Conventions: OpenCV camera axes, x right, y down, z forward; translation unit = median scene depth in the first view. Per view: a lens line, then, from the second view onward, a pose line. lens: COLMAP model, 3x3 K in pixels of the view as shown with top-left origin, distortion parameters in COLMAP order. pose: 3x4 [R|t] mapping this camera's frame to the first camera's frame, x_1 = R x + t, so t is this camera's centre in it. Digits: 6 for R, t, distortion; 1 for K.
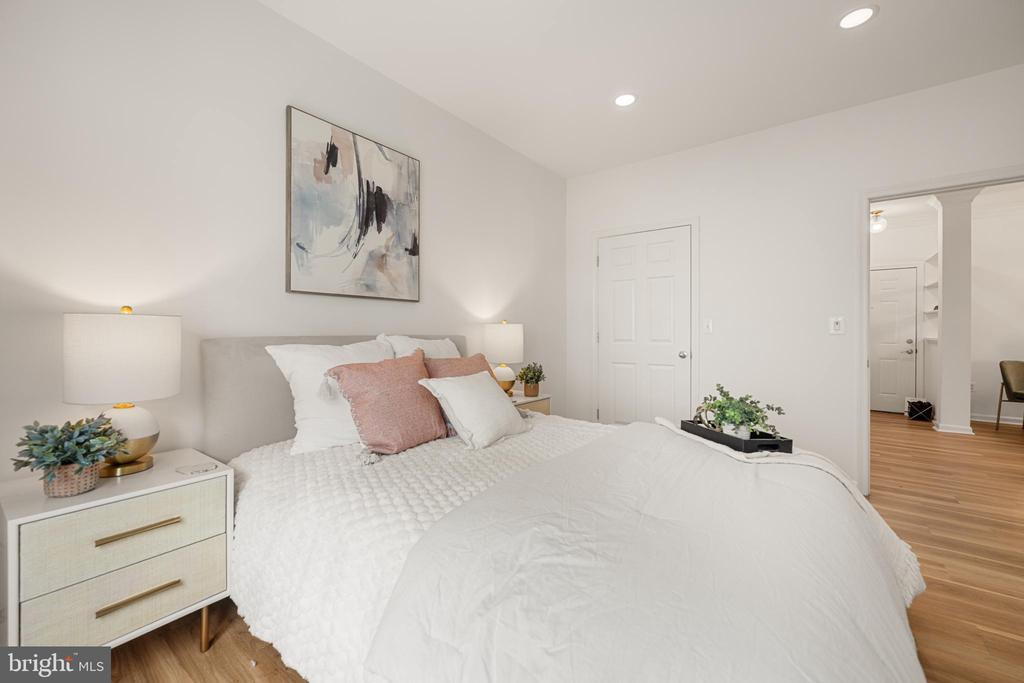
lens RADIAL K [[416.5, 0, 511.9], [0, 416.5, 335.6], [0, 0, 1]] dist [-0.001105, 0.000813]
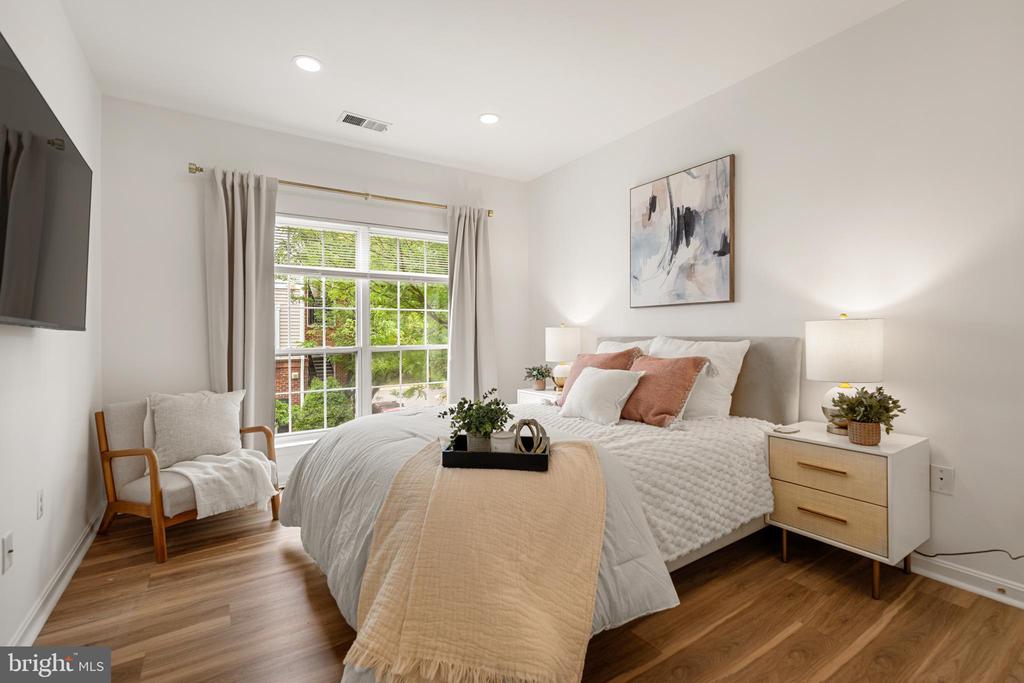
lens RADIAL K [[454.7, 0, 510.7], [0, 454.7, 334.5], [0, 0, 1]] dist [-0.002034, -0.000101]
pose [[-0.338945, -0.002695, -0.940802, 1.018467], [-0.012072, 0.999926, 0.001485, -0.002128], [0.940729, 0.011860, -0.338953, 0.966147]]
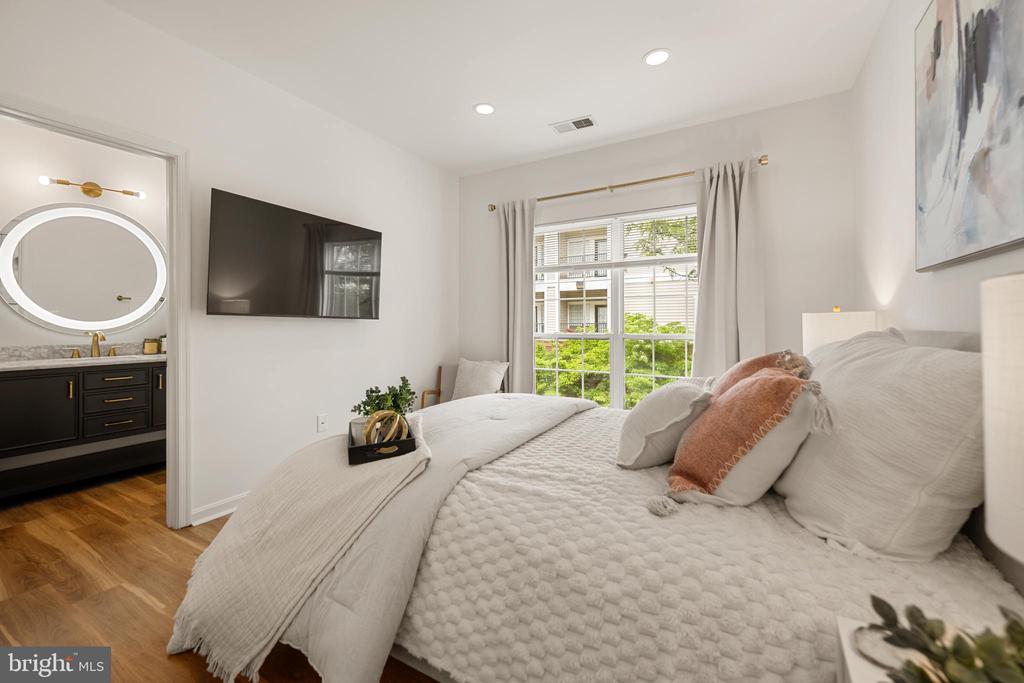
lens RADIAL K [[416.5, 0, 509.9], [0, 416.5, 319.6], [0, 0, 1]] dist [-0.001105, 0.000813]
pose [[-0.991641, -0.005805, -0.128894, 0.254249], [-0.006955, 0.999940, 0.008472, -0.015189], [0.128837, 0.009298, -0.991622, 1.388801]]
